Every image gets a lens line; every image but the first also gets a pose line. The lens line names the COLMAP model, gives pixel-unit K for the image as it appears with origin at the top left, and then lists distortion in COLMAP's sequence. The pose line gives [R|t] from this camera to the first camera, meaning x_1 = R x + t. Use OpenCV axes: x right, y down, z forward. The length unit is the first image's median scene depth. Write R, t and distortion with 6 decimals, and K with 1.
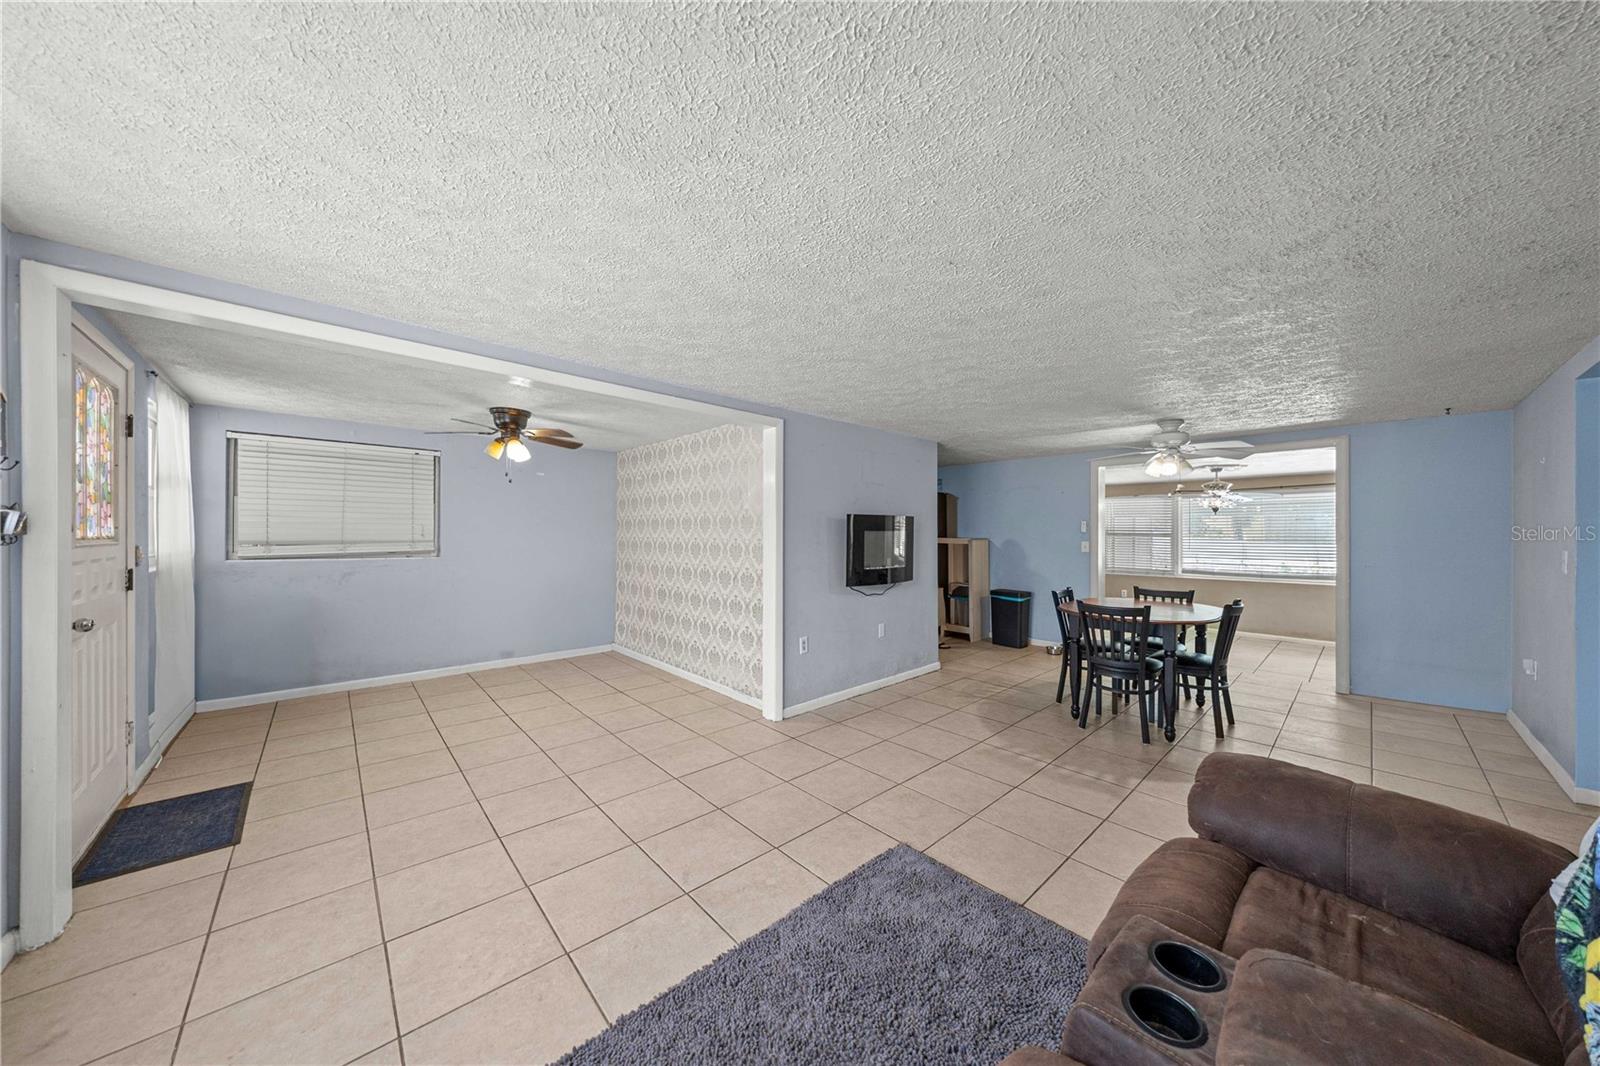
lens RADIAL K [[525.0, 0, 800.0], [0, 525.0, 533.0], [0, 0, 1]] dist [-0.011305, -0.000096]
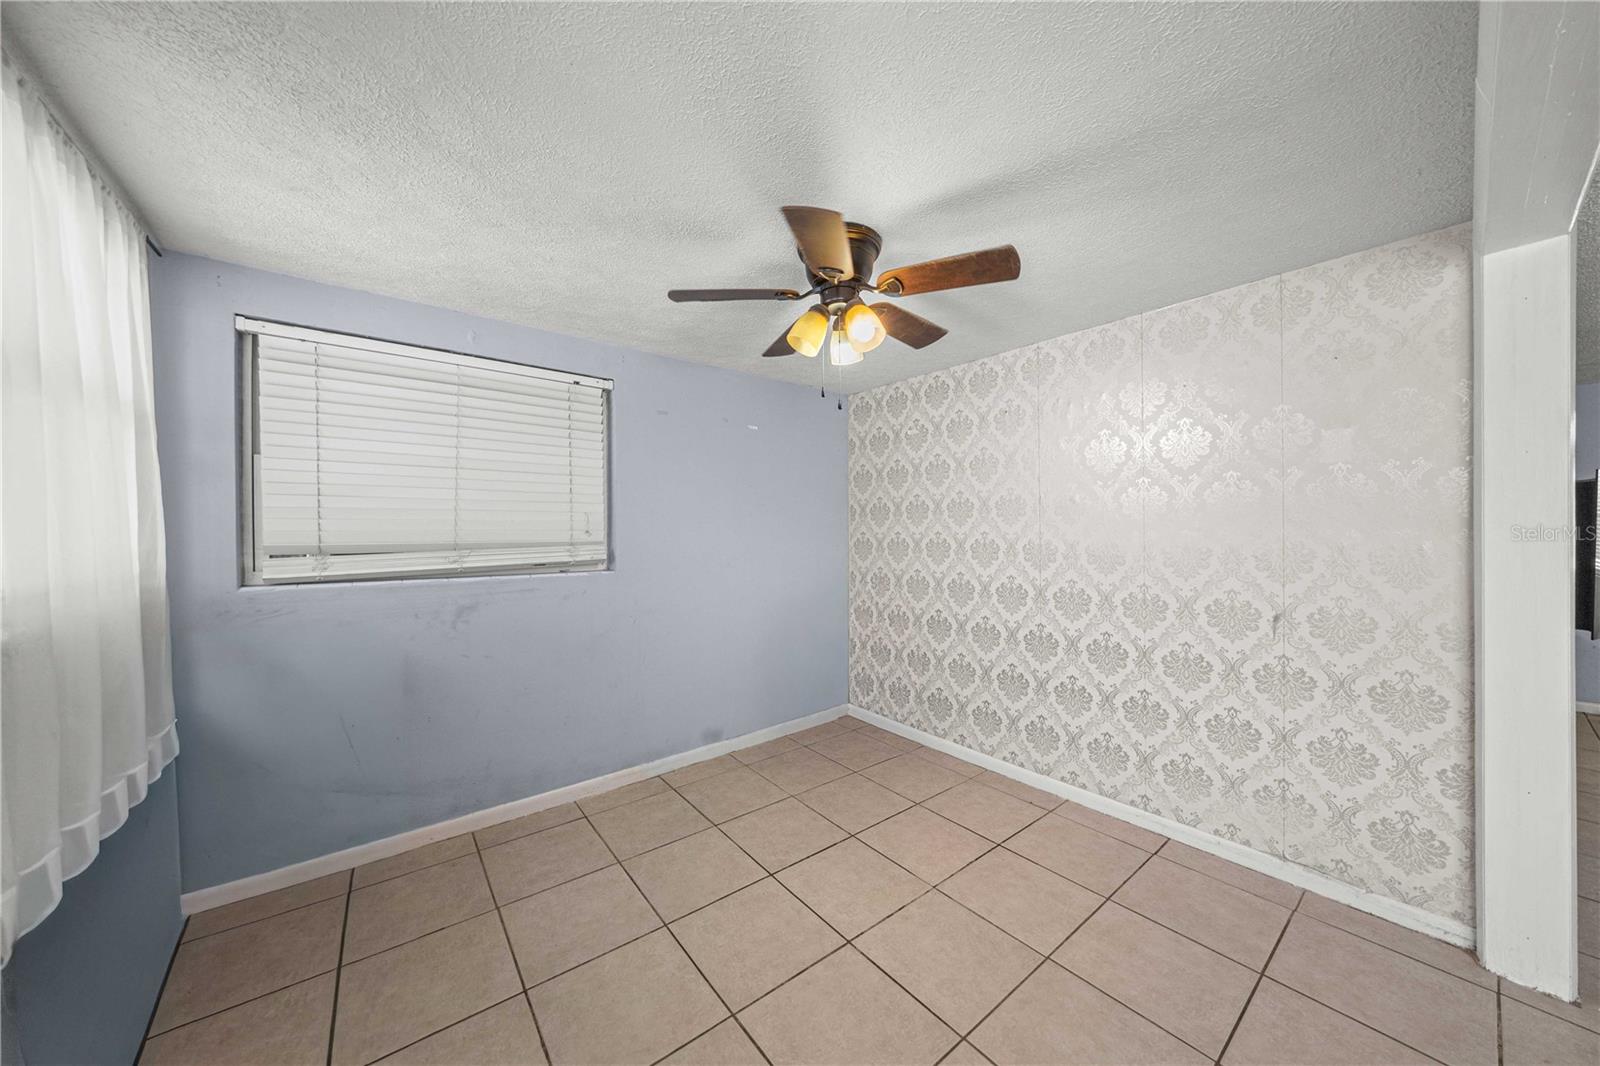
lens RADIAL K [[546.3, 0, 800.0], [0, 546.3, 533.0], [0, 0, 1]] dist [-0.009536, -0.000043]
pose [[0.997265, -0.009234, -0.073326, -0.519976], [0.009805, 0.999924, 0.007435, 0.003194], [0.073252, -0.008133, 0.997280, 0.505857]]
